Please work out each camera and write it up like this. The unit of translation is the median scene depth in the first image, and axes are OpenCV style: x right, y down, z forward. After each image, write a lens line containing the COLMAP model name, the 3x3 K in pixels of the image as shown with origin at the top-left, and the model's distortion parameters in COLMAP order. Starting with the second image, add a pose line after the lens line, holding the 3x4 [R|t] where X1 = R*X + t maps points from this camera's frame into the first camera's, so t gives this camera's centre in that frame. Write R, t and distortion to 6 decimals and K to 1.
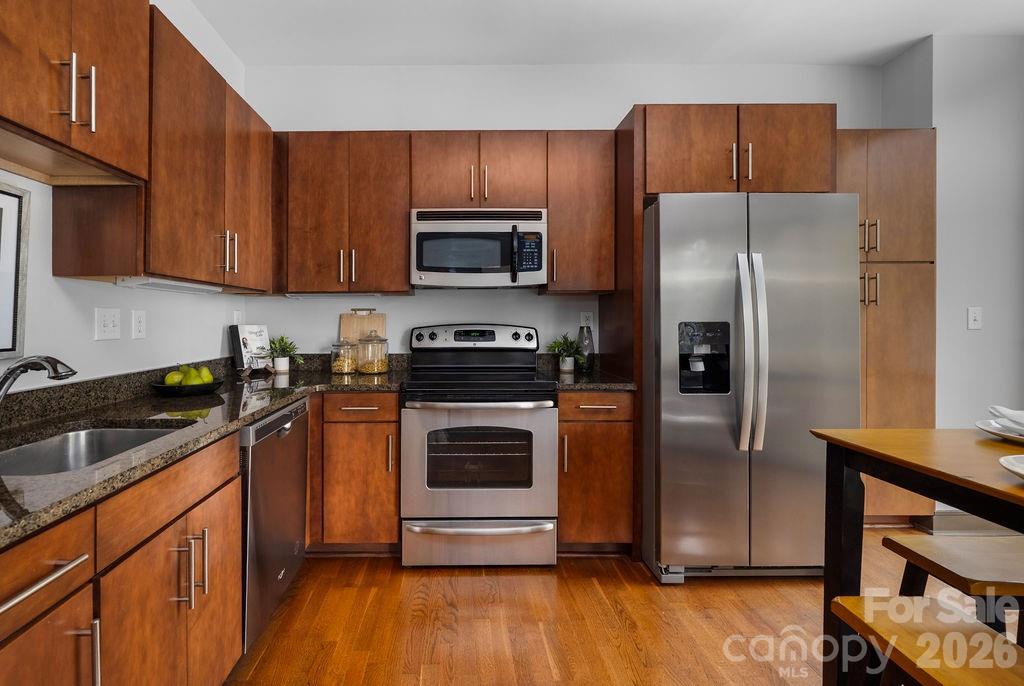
lens RADIAL K [[453.3, 0, 460.3], [0, 453.3, 322.4], [0, 0, 1]] dist [-0.006996, 0.001961]
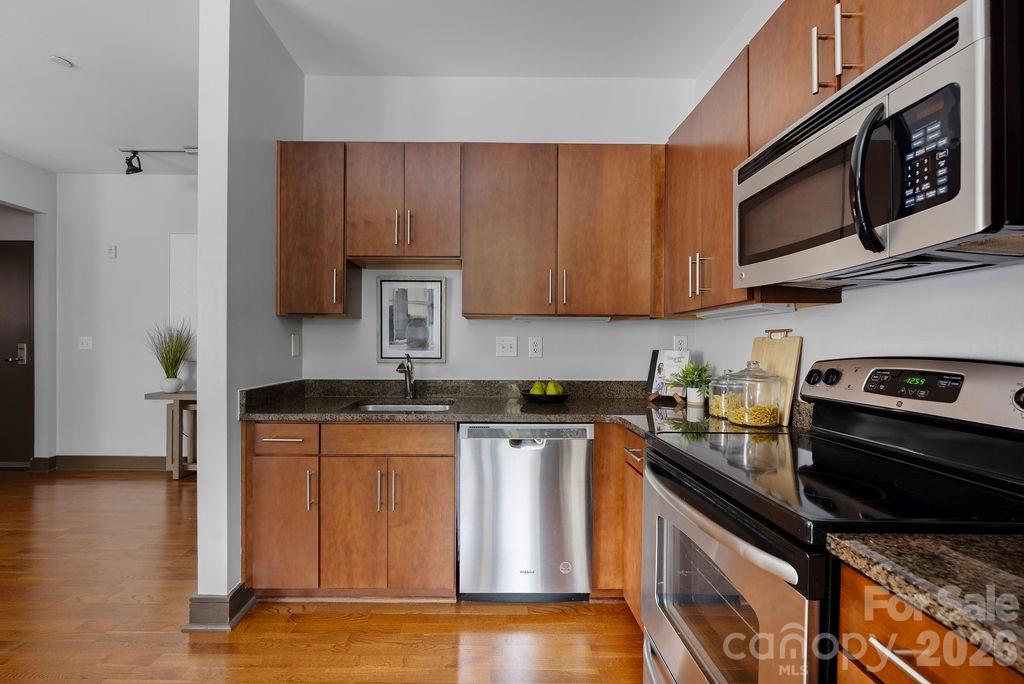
lens RADIAL K [[424.6, 0, 488.2], [0, 424.6, 343.2], [0, 0, 1]] dist [-0.004125, -0.000206]
pose [[-0.006411, 0.002043, -0.999977, 0.506176], [-0.010679, 0.999941, 0.002111, -0.008013], [0.999922, 0.010692, -0.006389, 0.703045]]
